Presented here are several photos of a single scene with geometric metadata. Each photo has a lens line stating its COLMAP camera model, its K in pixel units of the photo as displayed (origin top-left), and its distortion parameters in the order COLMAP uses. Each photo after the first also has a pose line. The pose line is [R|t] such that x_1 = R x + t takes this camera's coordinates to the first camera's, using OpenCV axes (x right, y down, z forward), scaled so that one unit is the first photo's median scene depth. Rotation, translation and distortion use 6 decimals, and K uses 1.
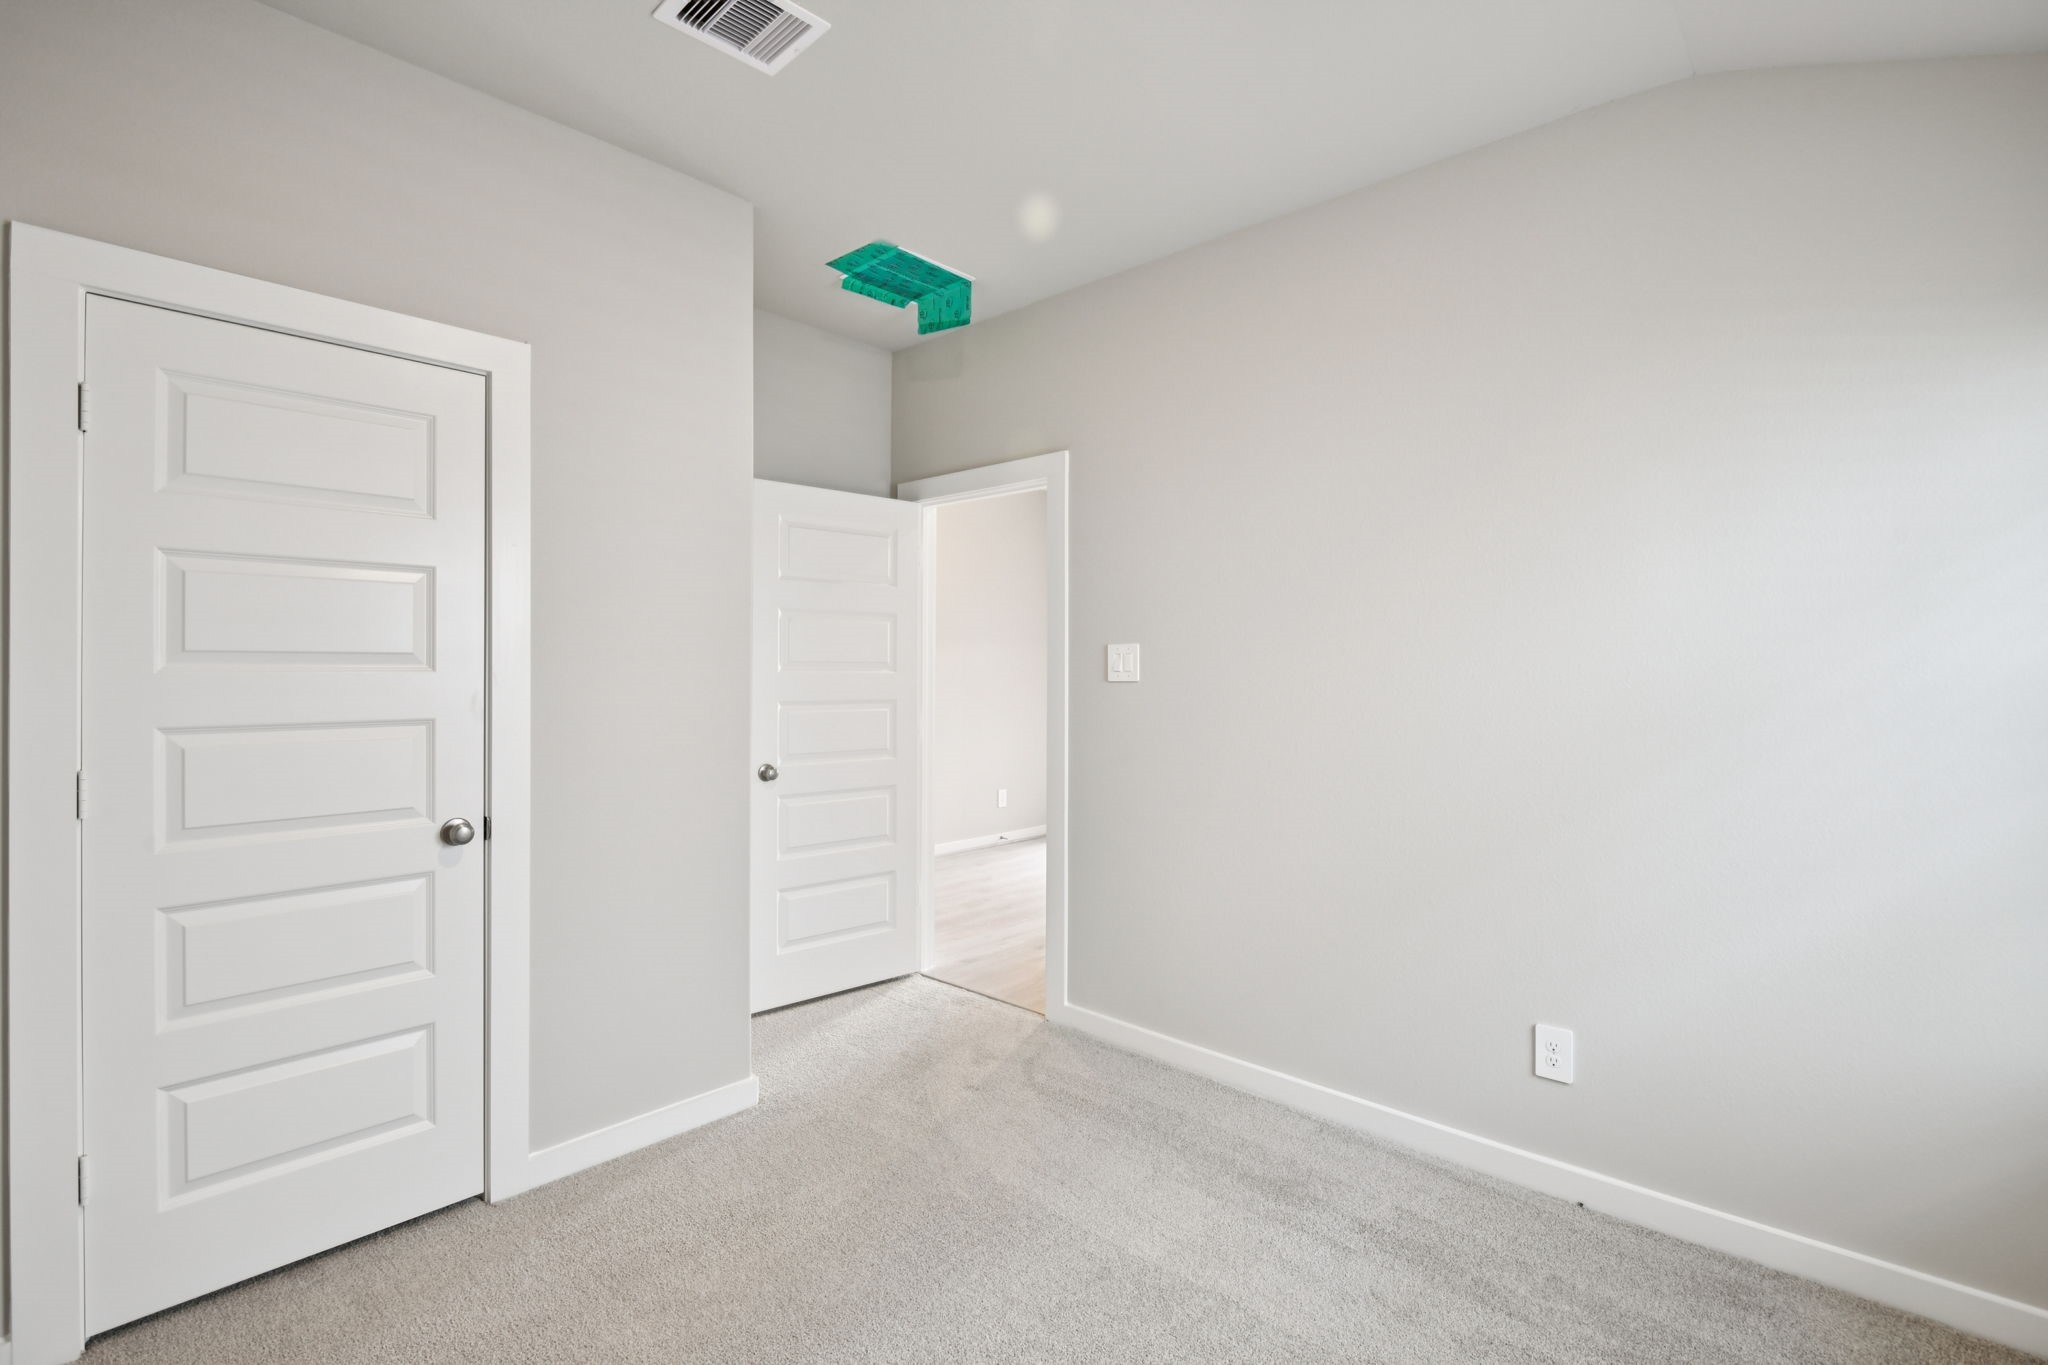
lens RADIAL K [[934.6, 0, 1022.3], [0, 934.6, 668.7], [0, 0, 1]] dist [-0.014952, -0.001014]
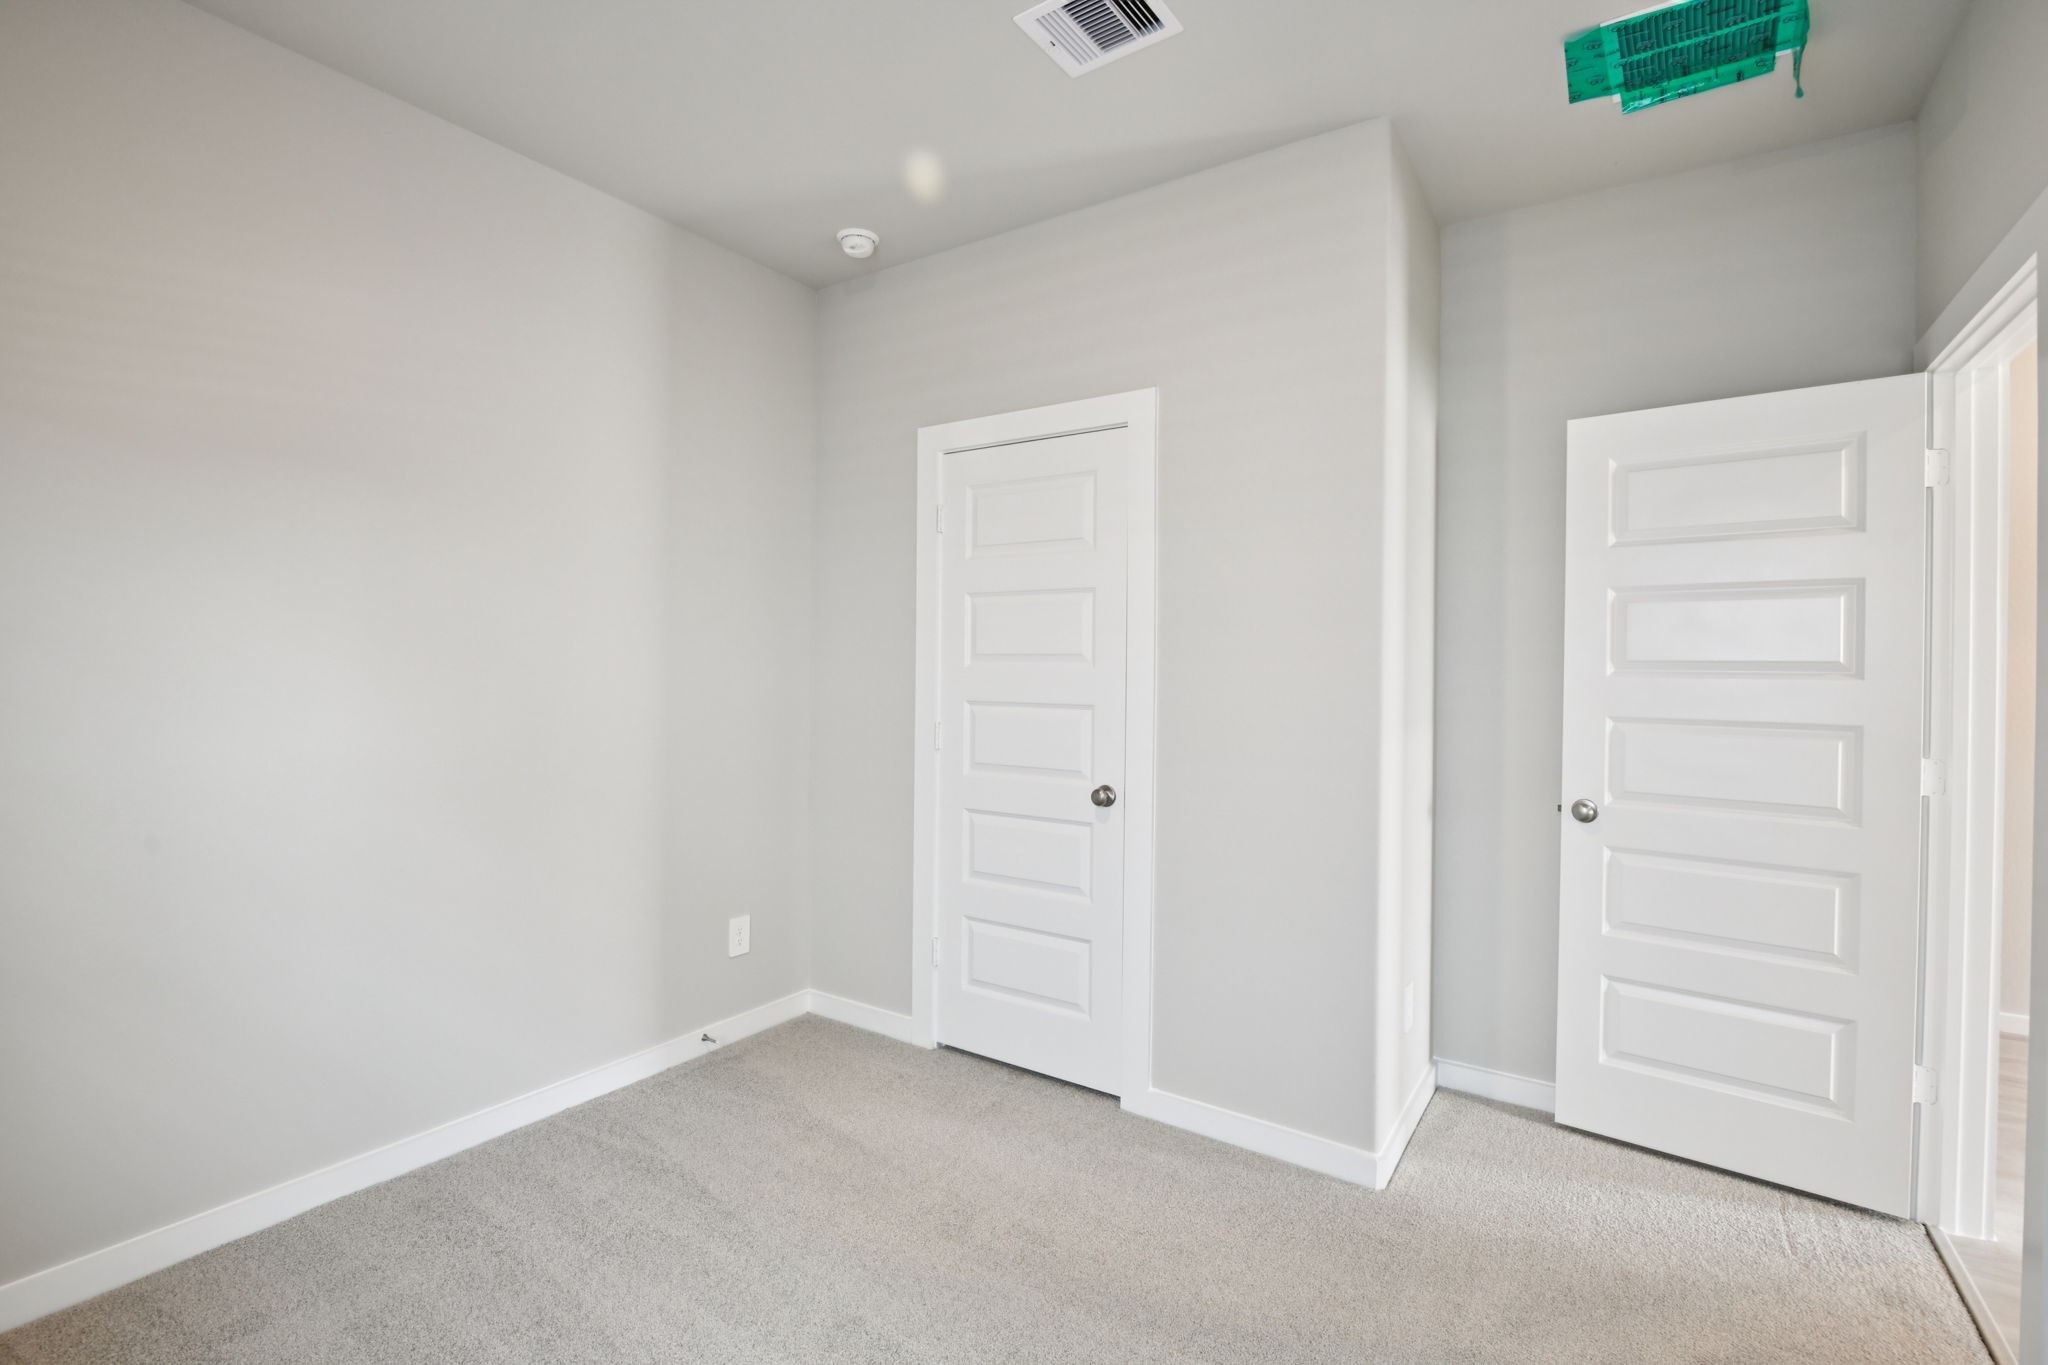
lens RADIAL K [[934.6, 0, 1022.3], [0, 934.6, 668.7], [0, 0, 1]] dist [-0.014952, -0.001014]
pose [[0.138503, -0.000061, -0.990362, 0.417008], [-0.010798, 0.999940, -0.001571, 0.004314], [0.990303, 0.010911, 0.138494, 0.472950]]
